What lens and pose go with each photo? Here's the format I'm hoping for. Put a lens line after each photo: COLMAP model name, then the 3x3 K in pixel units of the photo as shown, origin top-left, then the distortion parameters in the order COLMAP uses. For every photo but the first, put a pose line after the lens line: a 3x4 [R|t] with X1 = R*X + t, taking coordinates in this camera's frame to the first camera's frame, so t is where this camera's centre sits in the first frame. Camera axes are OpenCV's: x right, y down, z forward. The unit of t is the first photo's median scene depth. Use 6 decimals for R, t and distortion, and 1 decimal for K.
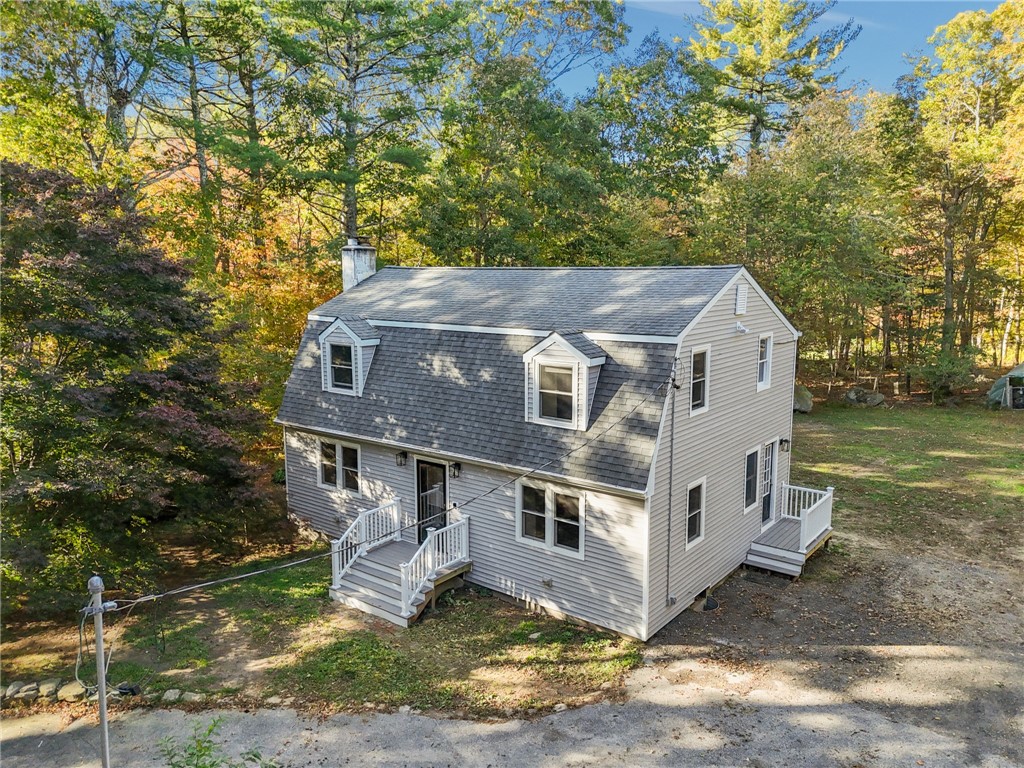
lens RADIAL K [[762.2, 0, 510.8], [0, 762.2, 379.0], [0, 0, 1]] dist [0.100495, -0.146747]
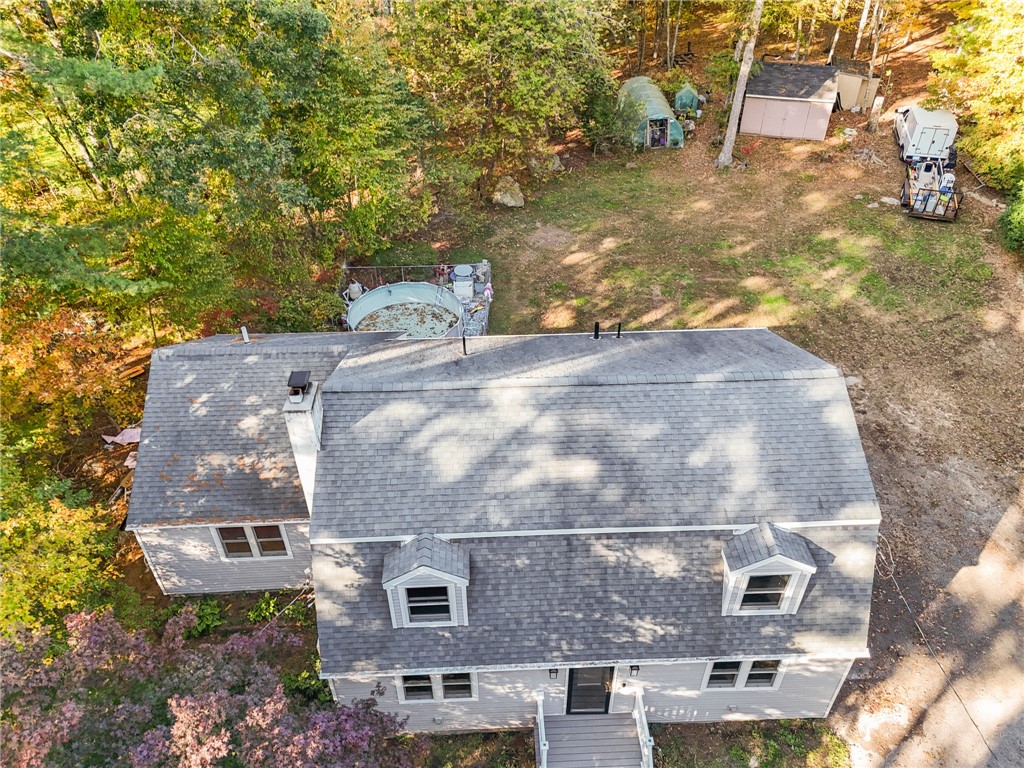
lens RADIAL K [[762.2, 0, 510.8], [0, 762.2, 379.0], [0, 0, 1]] dist [0.100495, -0.146747]
pose [[0.763422, -0.405816, 0.502495, -0.485777], [0.099722, 0.842702, 0.529064, -0.648936], [-0.638156, -0.353789, 0.683806, 0.534676]]
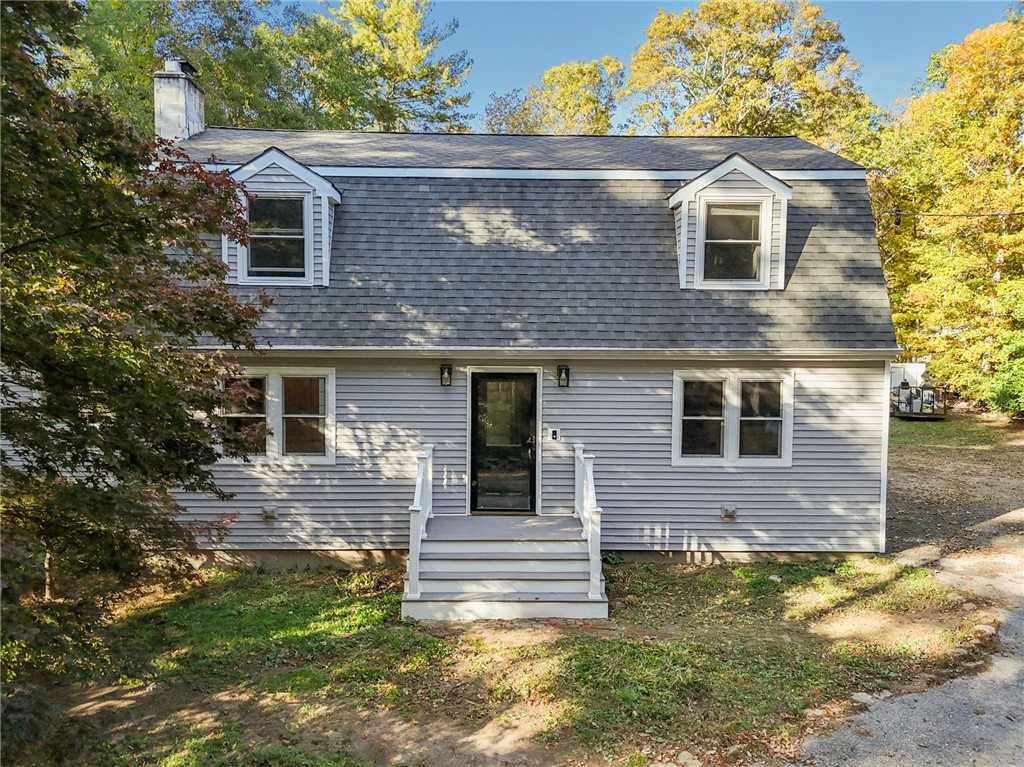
lens RADIAL K [[762.2, 0, 510.8], [0, 762.2, 378.5], [0, 0, 1]] dist [0.100495, -0.146747]
pose [[0.776164, -0.023809, 0.630082, -0.478879], [0.083535, 0.994361, -0.065327, 0.149544], [-0.624973, 0.103338, 0.773776, 0.494072]]
